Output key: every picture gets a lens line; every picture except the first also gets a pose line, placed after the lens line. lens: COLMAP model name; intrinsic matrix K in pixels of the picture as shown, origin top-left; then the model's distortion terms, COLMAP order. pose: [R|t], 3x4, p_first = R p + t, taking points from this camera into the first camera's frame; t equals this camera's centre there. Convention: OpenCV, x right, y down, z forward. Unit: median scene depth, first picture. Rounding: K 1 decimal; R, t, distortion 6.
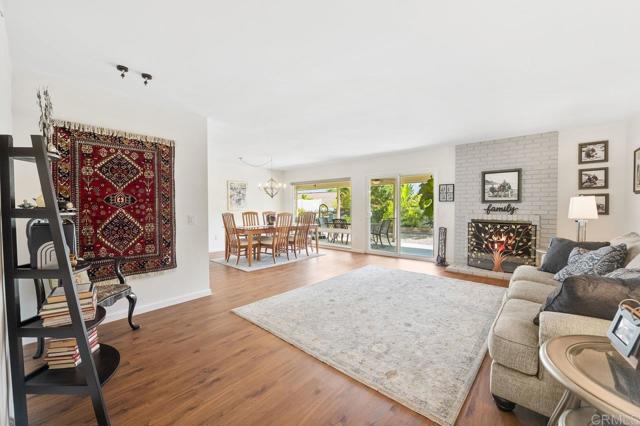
lens RADIAL K [[257.4, 0, 312.2], [0, 257.4, 215.4], [0, 0, 1]] dist [-0.007226, -0.001135]
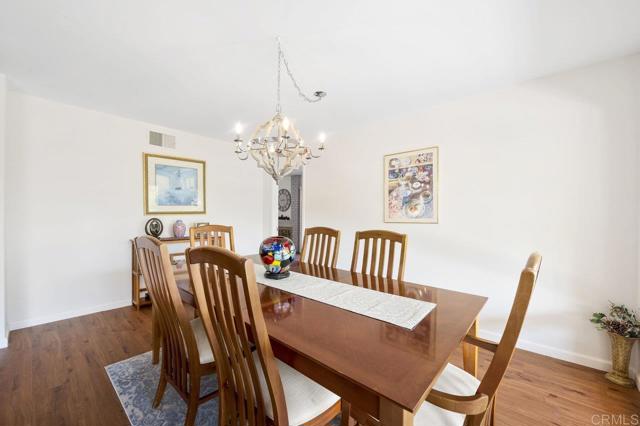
lens RADIAL K [[257.4, 0, 322.3], [0, 257.4, 213.2], [0, 0, 1]] dist [-0.007226, -0.001135]
pose [[0.029605, -0.001590, -0.999560, 0.193440], [-0.042207, 0.999105, -0.002839, -0.048585], [0.998670, 0.042272, 0.029511, 1.433692]]
